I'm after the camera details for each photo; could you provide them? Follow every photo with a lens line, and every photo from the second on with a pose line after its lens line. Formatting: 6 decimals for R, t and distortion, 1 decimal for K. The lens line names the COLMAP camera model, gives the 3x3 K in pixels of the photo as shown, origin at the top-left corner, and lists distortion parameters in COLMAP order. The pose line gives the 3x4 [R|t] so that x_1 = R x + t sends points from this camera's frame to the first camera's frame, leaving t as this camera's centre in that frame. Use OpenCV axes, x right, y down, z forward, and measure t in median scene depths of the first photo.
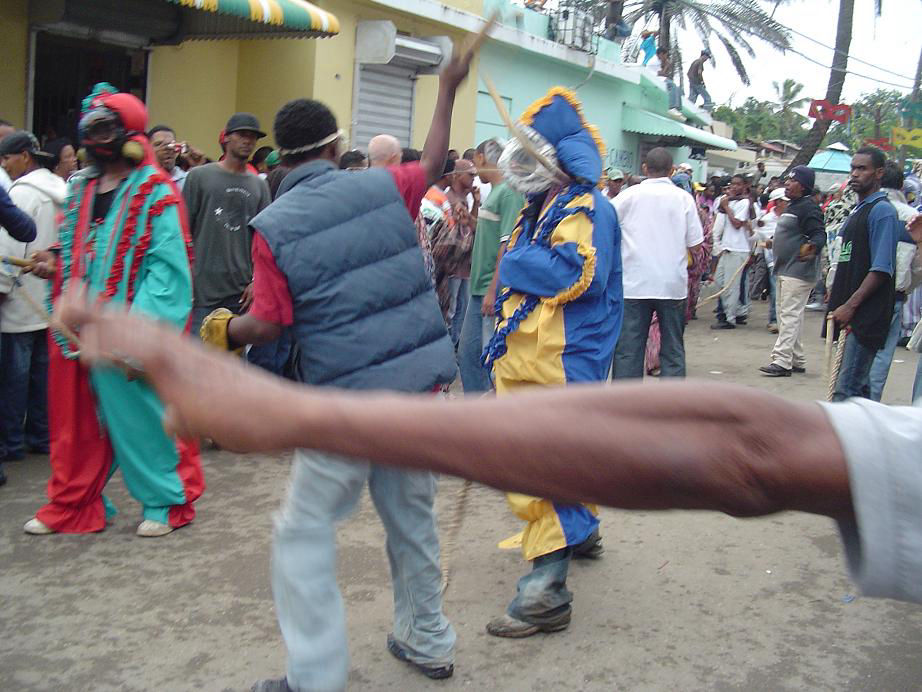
lens RADIAL K [[1090.5, 0, 461.0], [0, 1090.5, 346.0], [0, 0, 1]] dist [-0.150957, -0.009652]
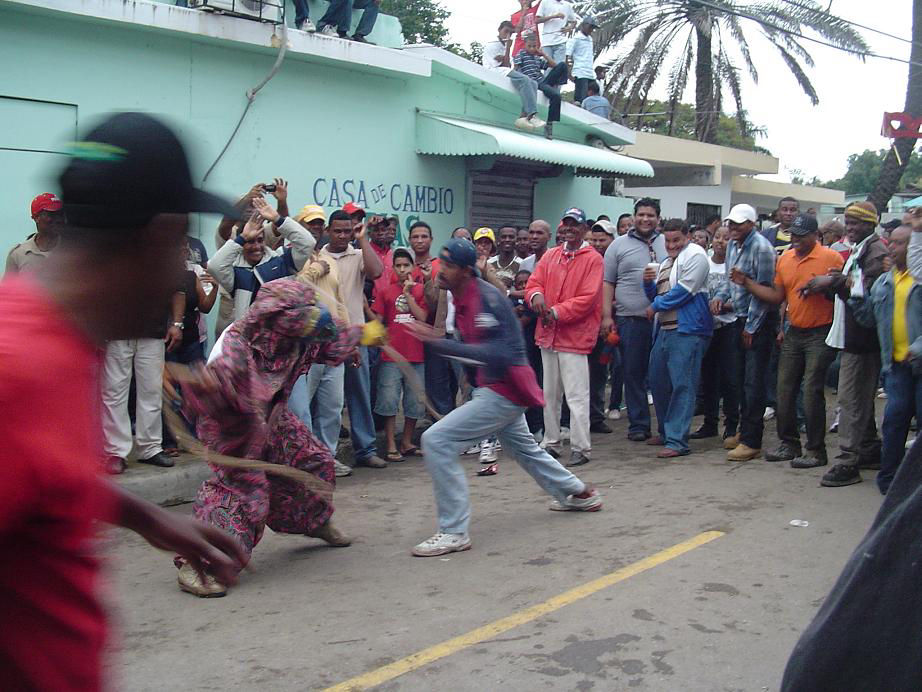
lens RADIAL K [[1090.5, 0, 461.0], [0, 1090.5, 346.0], [0, 0, 1]] dist [-0.150957, -0.009652]
pose [[0.980274, -0.036818, -0.194182, 0.256848], [0.022746, 0.996983, -0.074206, -0.038109], [0.196328, 0.068326, 0.978155, 0.356774]]
